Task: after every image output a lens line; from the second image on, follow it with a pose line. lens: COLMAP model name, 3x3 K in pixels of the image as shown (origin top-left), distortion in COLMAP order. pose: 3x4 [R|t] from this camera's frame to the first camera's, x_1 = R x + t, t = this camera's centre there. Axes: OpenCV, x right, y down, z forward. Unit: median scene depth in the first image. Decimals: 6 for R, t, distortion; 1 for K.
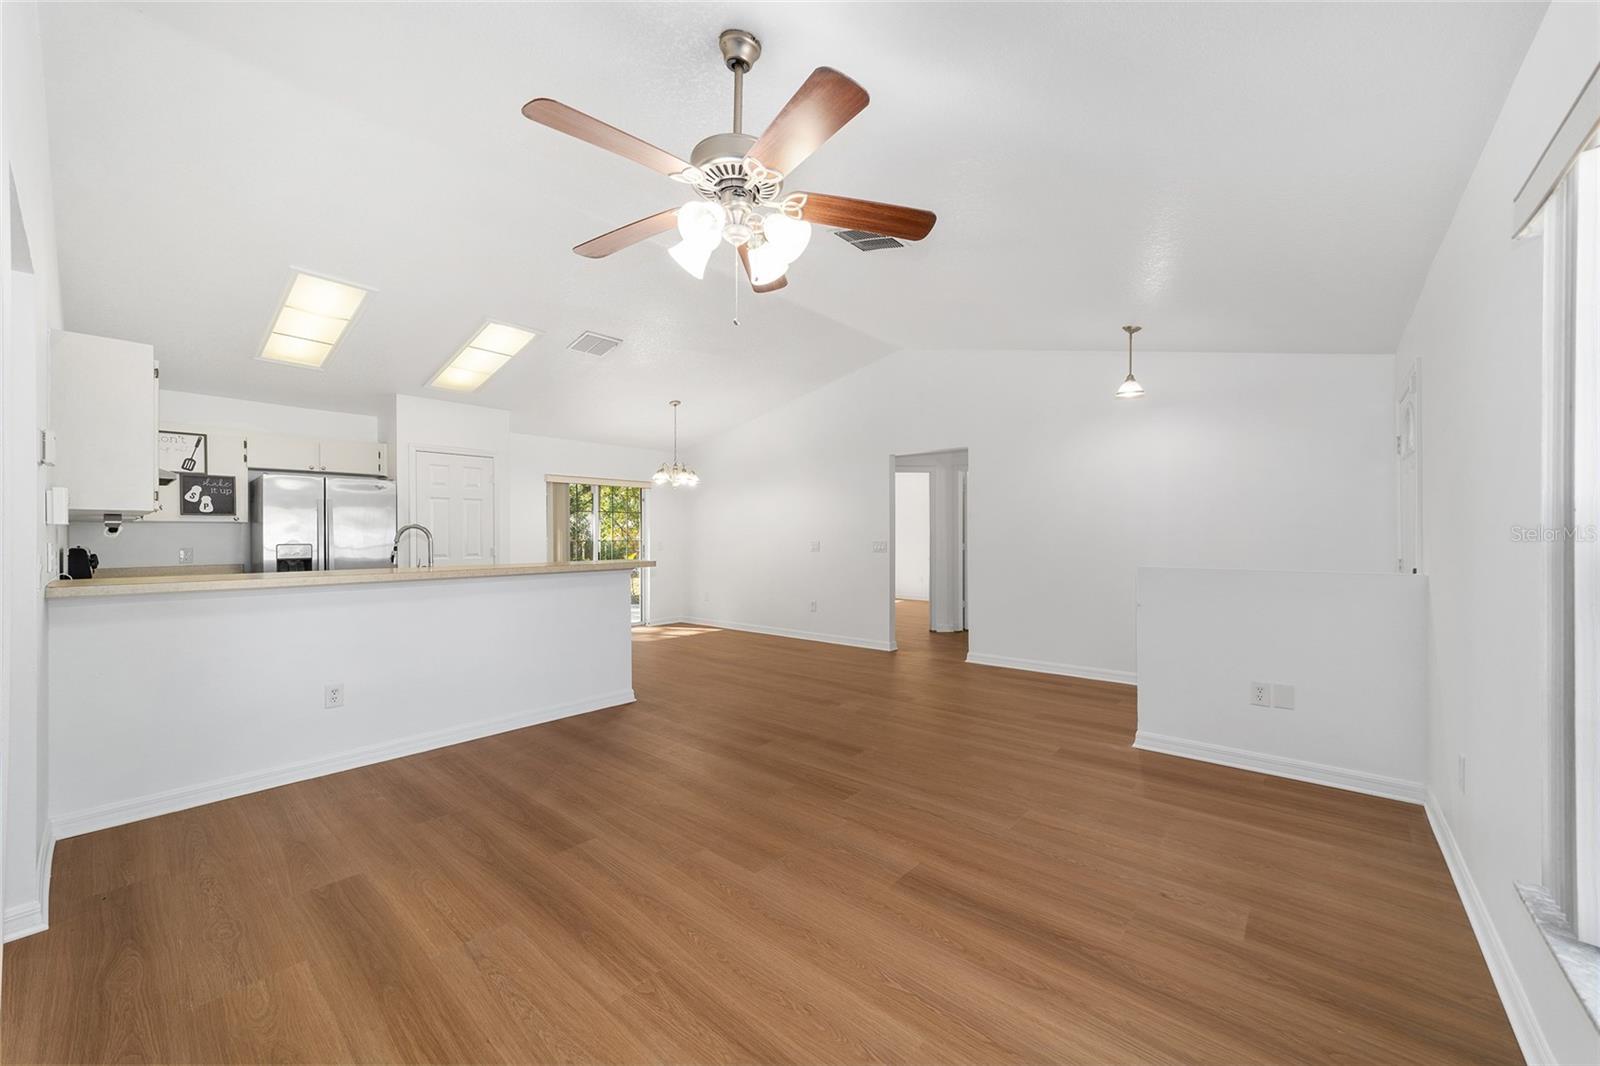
lens RADIAL K [[614.2, 0, 795.9], [0, 614.2, 527.2], [0, 0, 1]] dist [-0.012608, 0.007123]
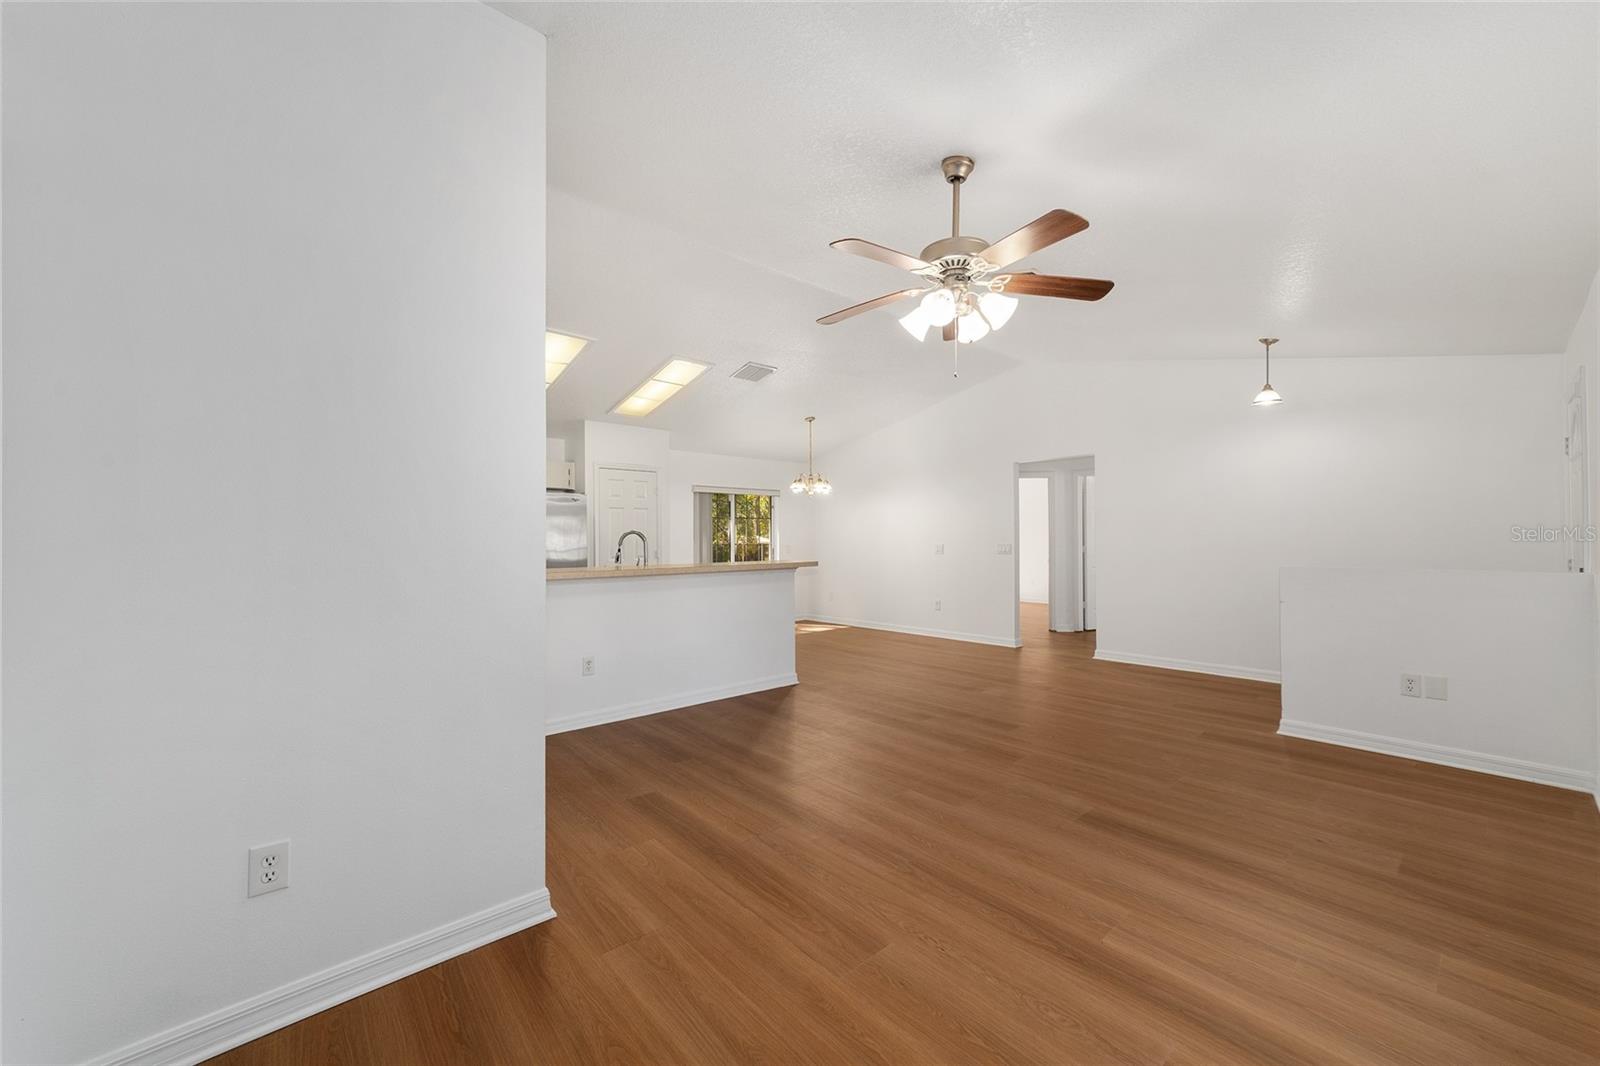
lens RADIAL K [[614.2, 0, 795.6], [0, 614.2, 527.8], [0, 0, 1]] dist [-0.012608, 0.007123]
pose [[0.990298, -0.006437, -0.138809, -0.132574], [0.005674, 0.999967, -0.005894, -0.001260], [0.138843, 0.005050, 0.990302, -0.178210]]
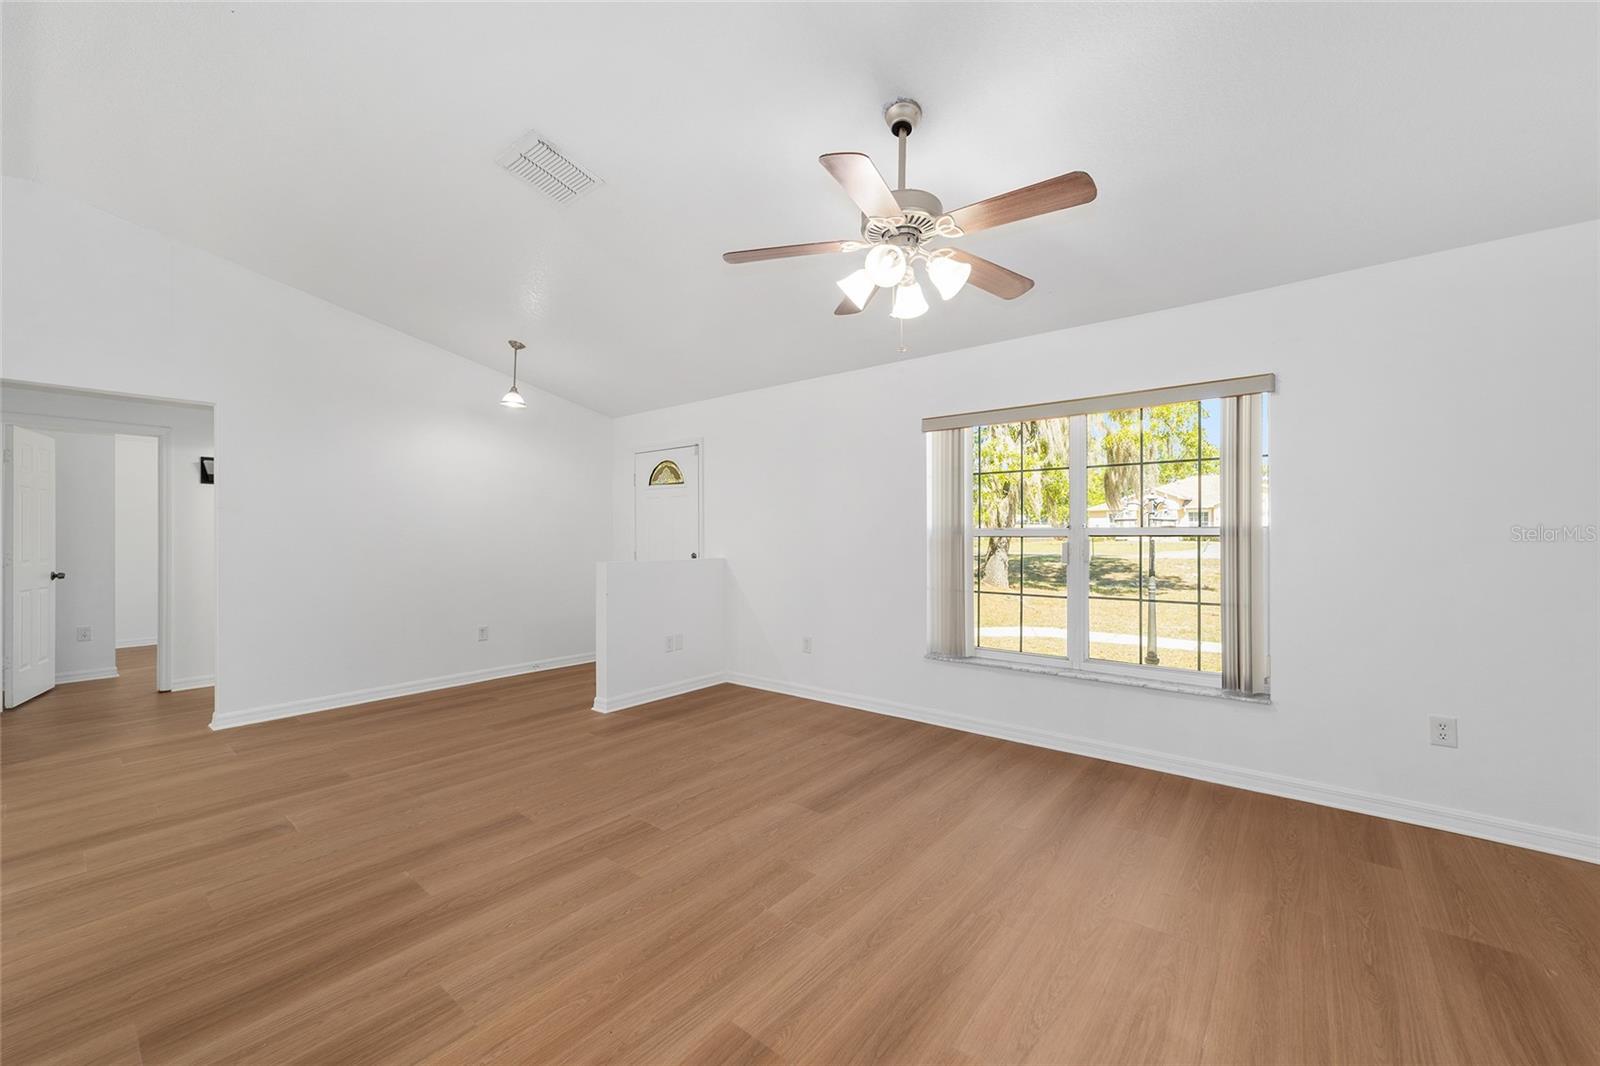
lens RADIAL K [[614.2, 0, 793.6], [0, 614.2, 534.2], [0, 0, 1]] dist [-0.012608, 0.007123]
pose [[-0.030924, 0.005074, 0.999509, -0.647221], [-0.011070, 0.999924, -0.005419, 0.009018], [-0.999460, -0.011232, -0.030866, 0.650600]]
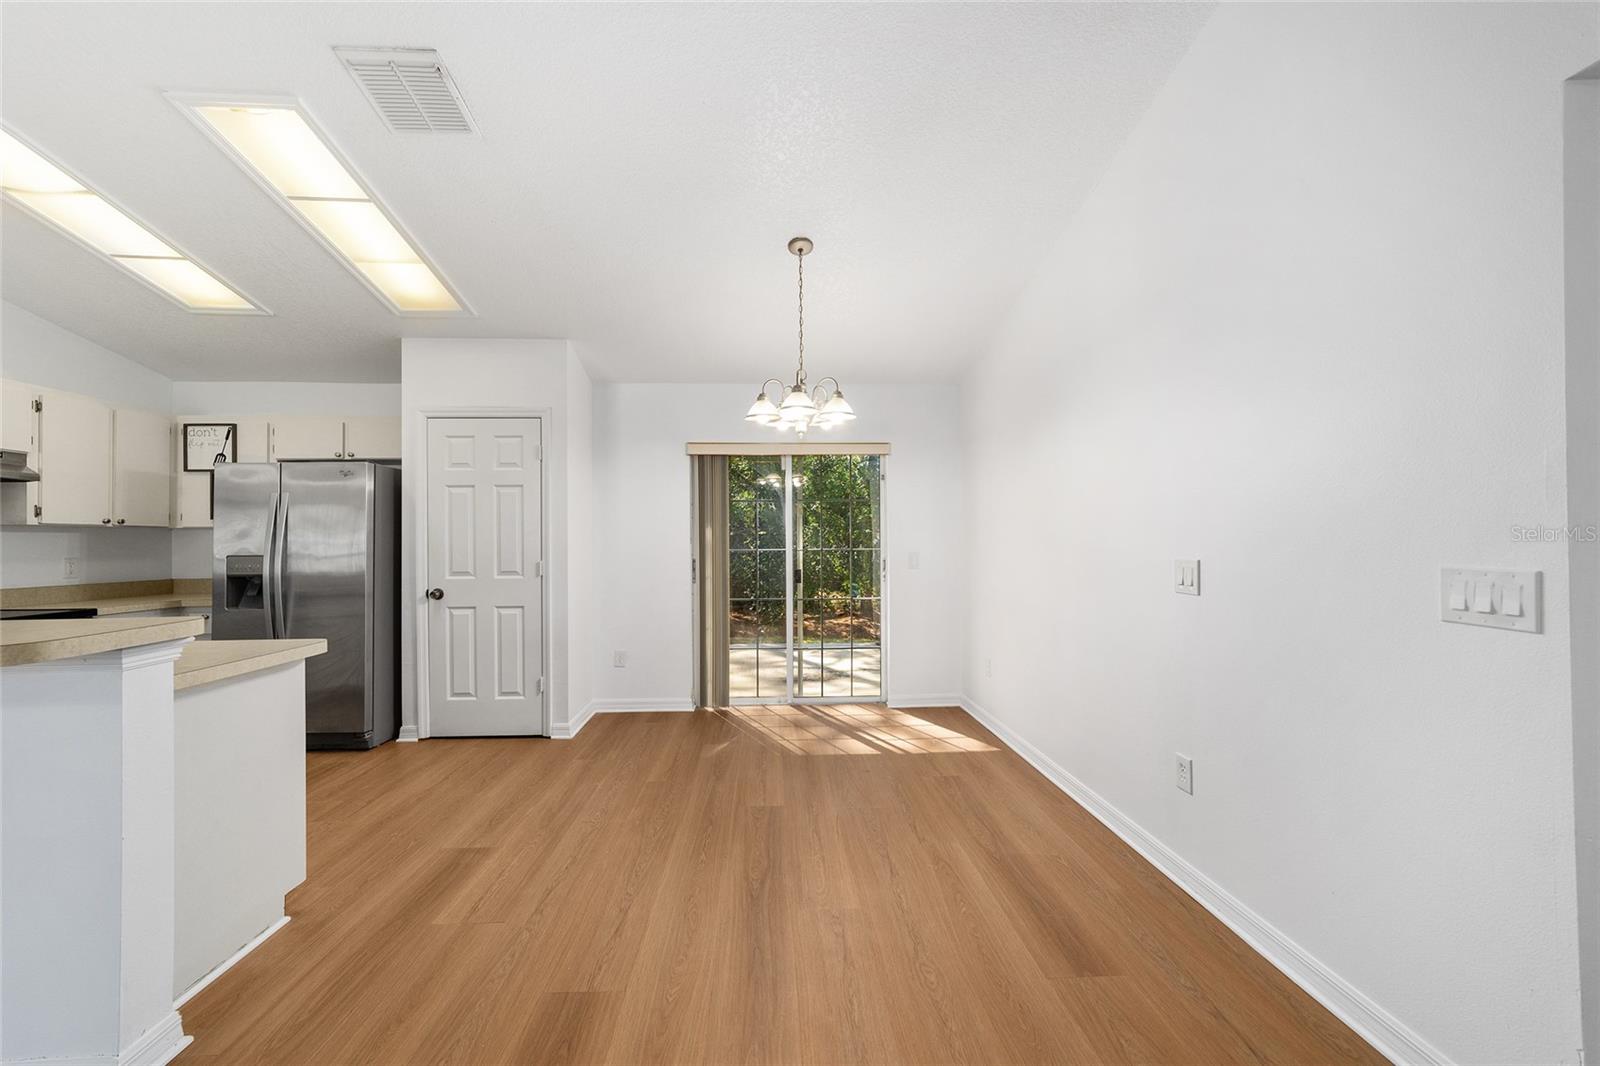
lens RADIAL K [[614.2, 0, 792.5], [0, 614.2, 535.6], [0, 0, 1]] dist [-0.012608, 0.007123]
pose [[0.684591, -0.007885, -0.728885, 0.231525], [0.014534, 0.999890, 0.002834, 0.014763], [0.728783, -0.012534, 0.684630, 1.289883]]
